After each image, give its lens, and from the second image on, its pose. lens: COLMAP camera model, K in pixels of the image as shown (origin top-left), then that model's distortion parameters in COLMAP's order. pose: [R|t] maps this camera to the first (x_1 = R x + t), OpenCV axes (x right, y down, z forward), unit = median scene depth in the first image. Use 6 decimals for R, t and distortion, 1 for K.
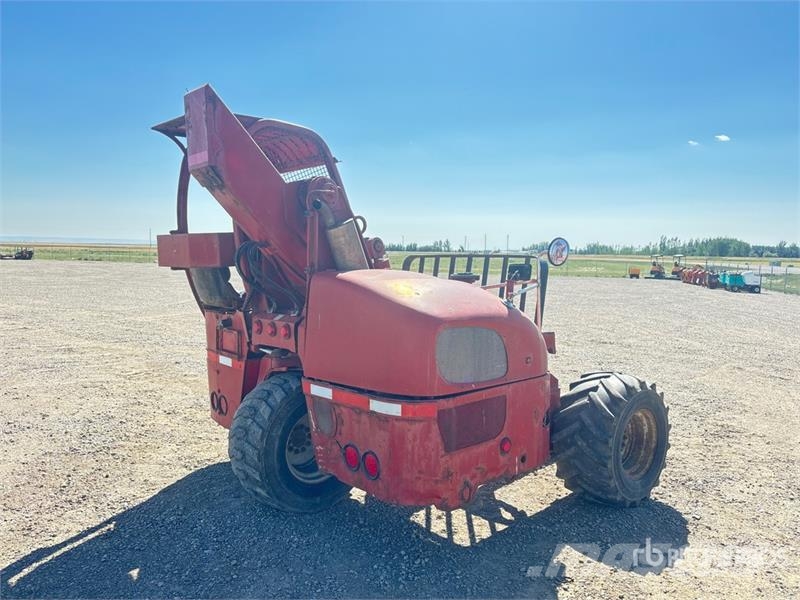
lens RADIAL K [[621.6, 0, 410.9], [0, 621.6, 301.8], [0, 0, 1]] dist [0.001651, -0.012944]
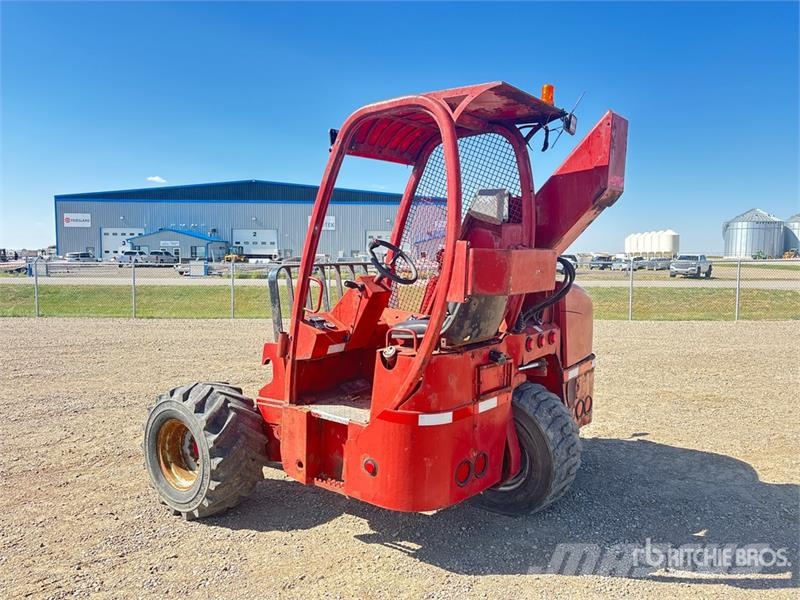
lens RADIAL K [[632.5, 0, 400.0], [0, 632.5, 300.0], [0, 0, 1]] dist [0.004352, 0.004492]
pose [[-0.193890, -0.088637, 0.977011, -1.082877], [0.068415, 0.992263, 0.103598, -0.134956], [-0.978635, 0.086929, -0.186326, 1.272368]]
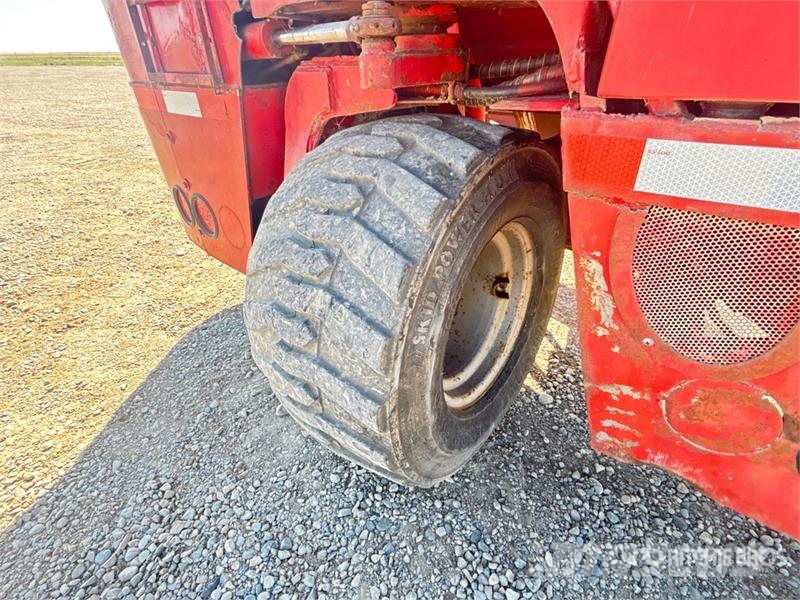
lens RADIAL K [[399.2, 0, 400.0], [0, 399.2, 300.0], [0, 0, 1]] dist [0.000248, 0.001953]
pose [[0.987211, -0.105515, 0.119500, -0.210776], [0.039080, 0.886918, 0.460271, 0.095719], [-0.154552, -0.449714, 0.879699, 0.718782]]
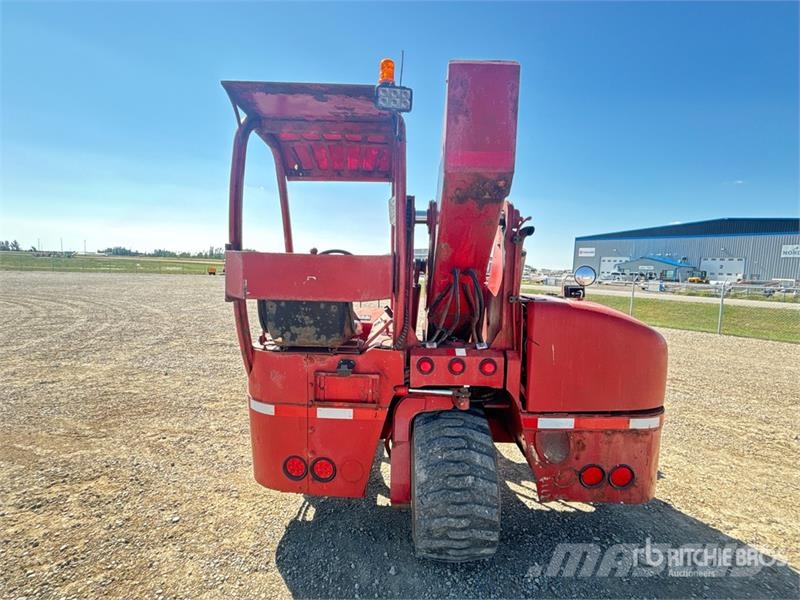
lens RADIAL K [[399.2, 0, 400.0], [0, 399.2, 300.0], [0, 0, 1]] dist [0.000248, 0.001953]
pose [[0.681804, -0.055520, 0.729425, -0.615085], [0.035286, 0.998451, 0.043014, -0.070179], [-0.730683, -0.003589, 0.682707, 0.598461]]
